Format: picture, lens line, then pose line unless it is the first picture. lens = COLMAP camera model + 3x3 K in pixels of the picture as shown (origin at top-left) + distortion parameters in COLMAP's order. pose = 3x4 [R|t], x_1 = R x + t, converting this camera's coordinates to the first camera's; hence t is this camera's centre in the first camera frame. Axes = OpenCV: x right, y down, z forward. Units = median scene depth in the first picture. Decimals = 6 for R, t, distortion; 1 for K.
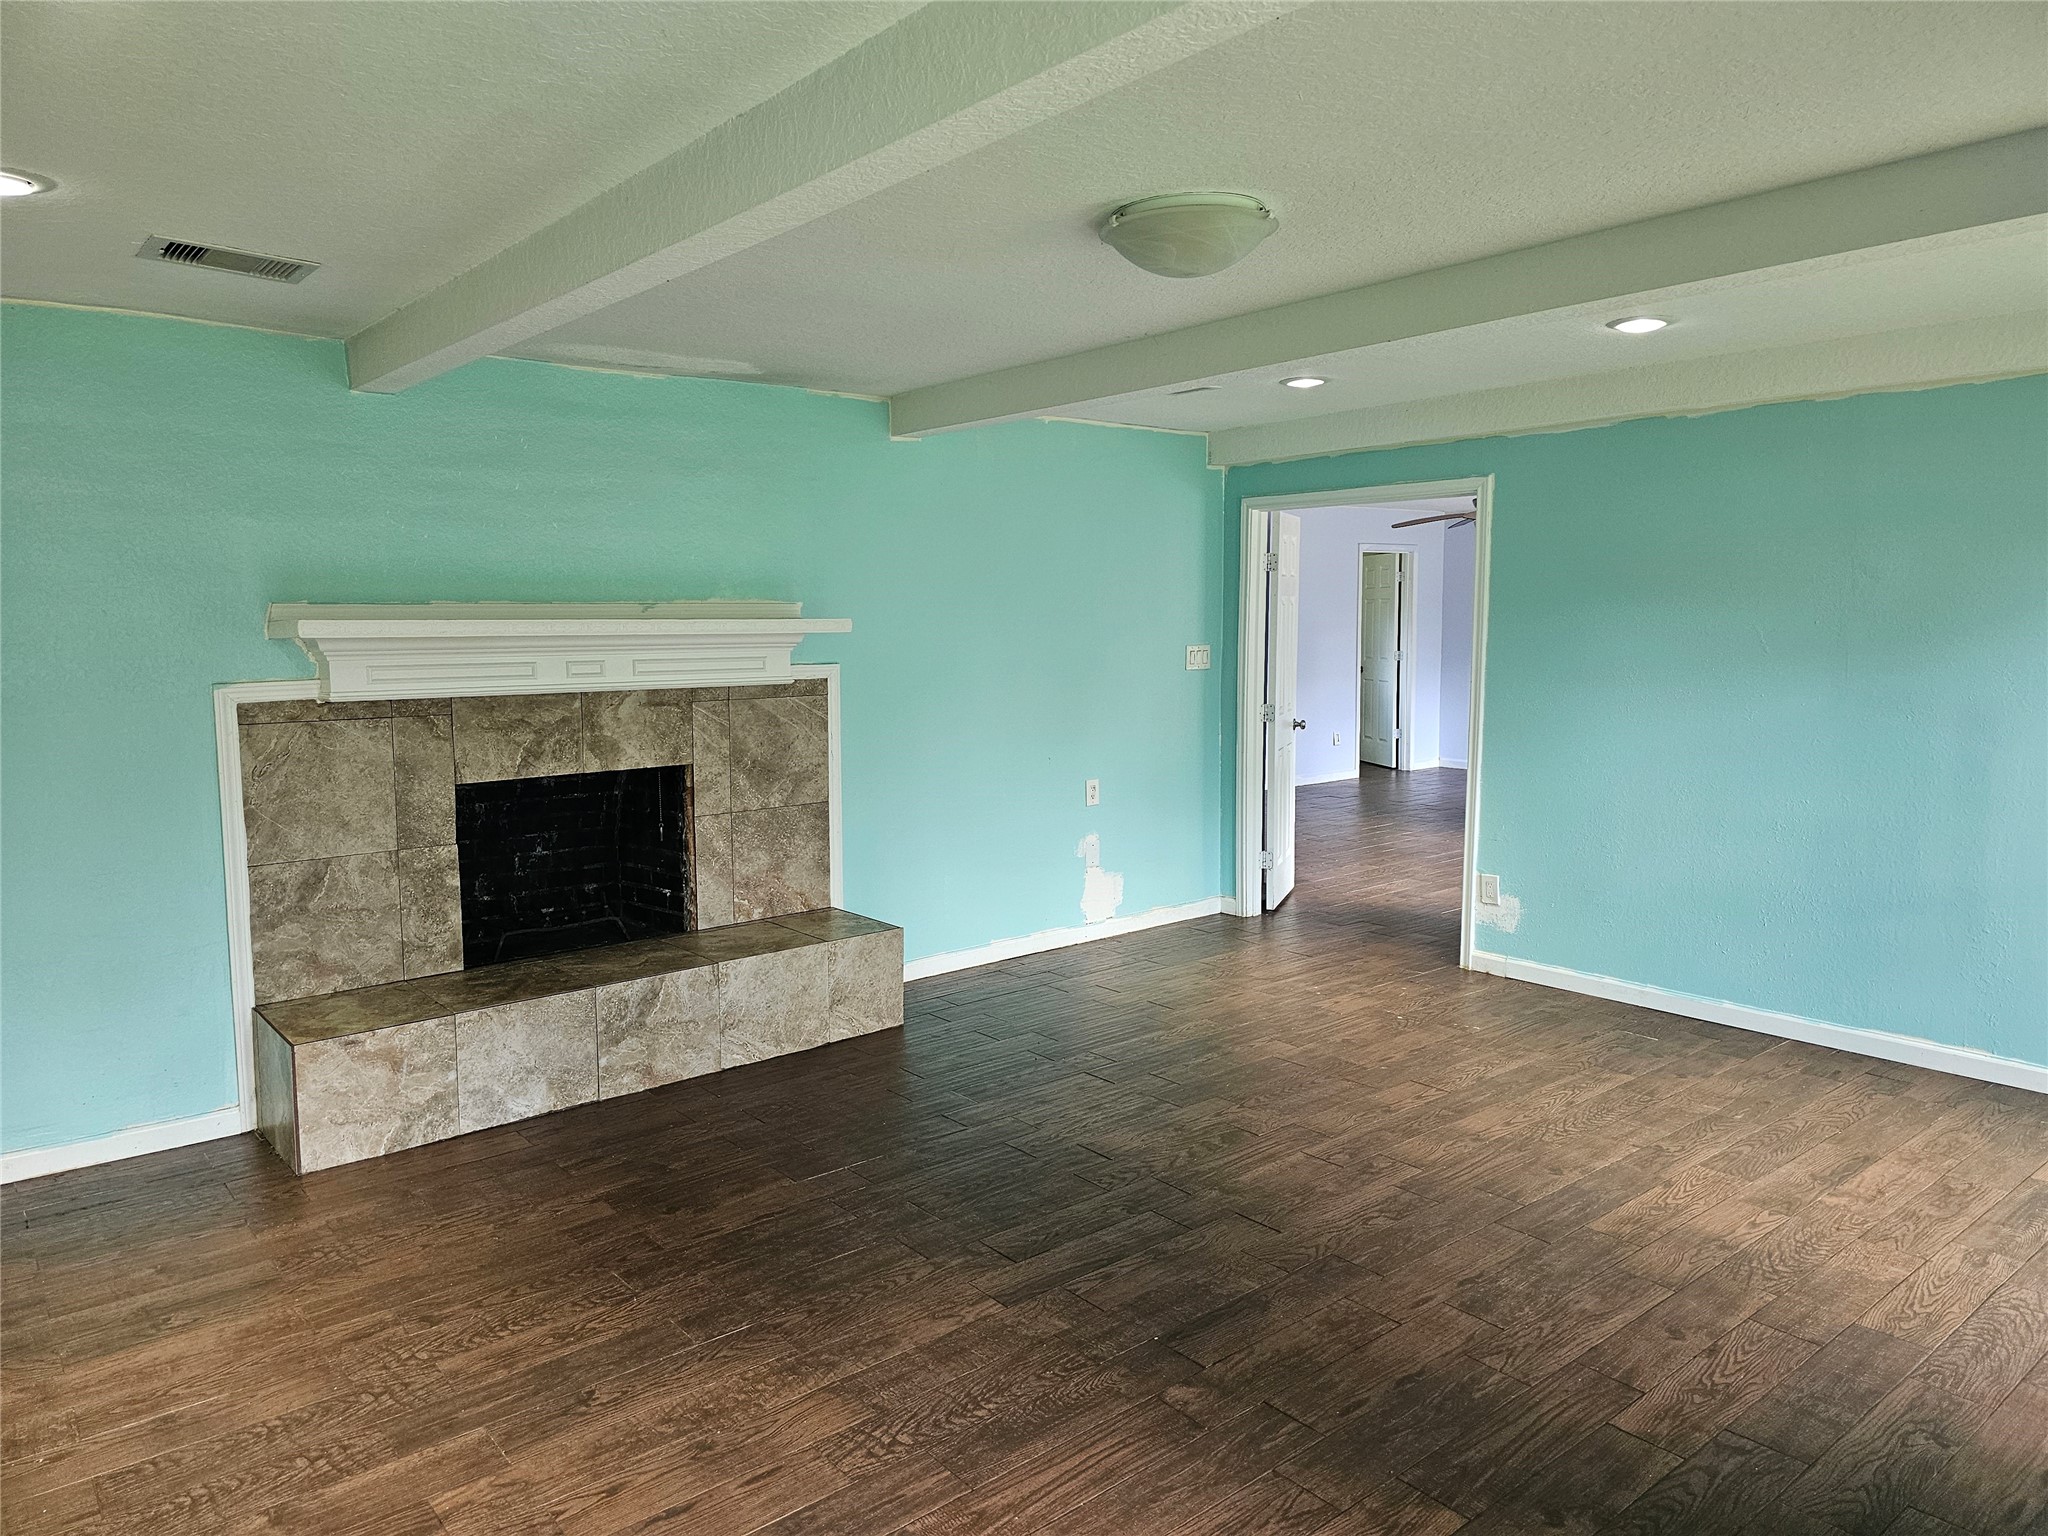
lens RADIAL K [[1401.6, 0, 1020.3], [0, 1401.6, 769.6], [0, 0, 1]] dist [0.067829, -0.010018]
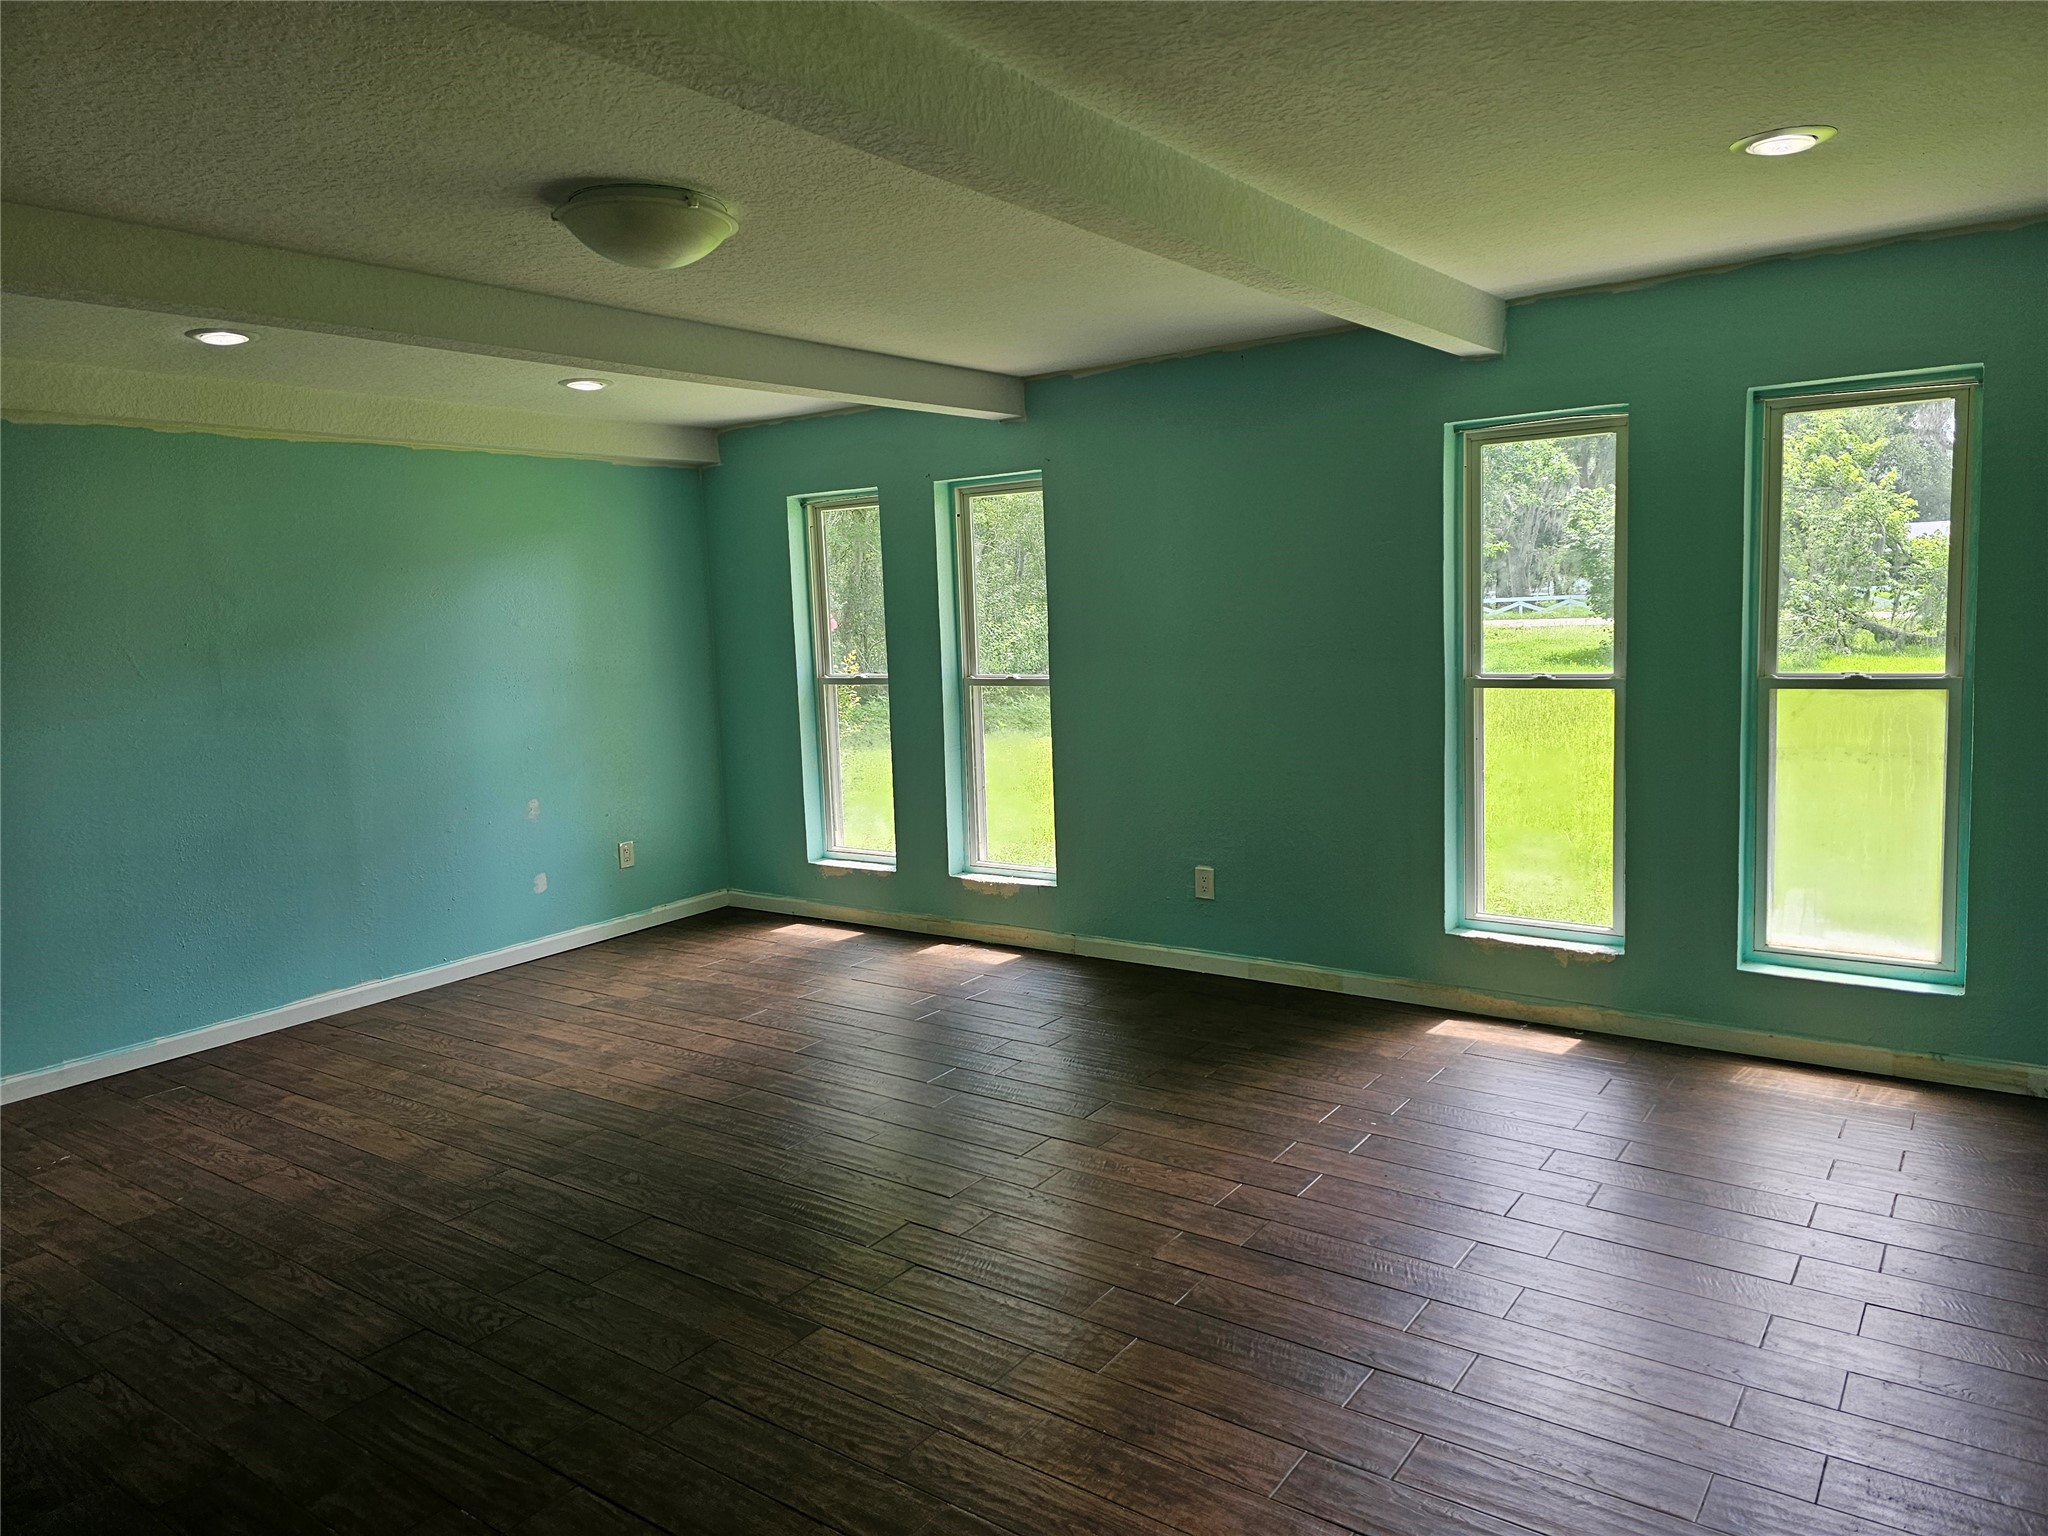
lens RADIAL K [[1401.6, 0, 1023.0], [0, 1401.6, 769.9], [0, 0, 1]] dist [0.067829, -0.010018]
pose [[-0.238502, -0.102424, 0.965726, -0.685674], [0.156251, 0.977420, 0.142253, -0.075411], [-0.958490, 0.184823, -0.217112, 0.743257]]
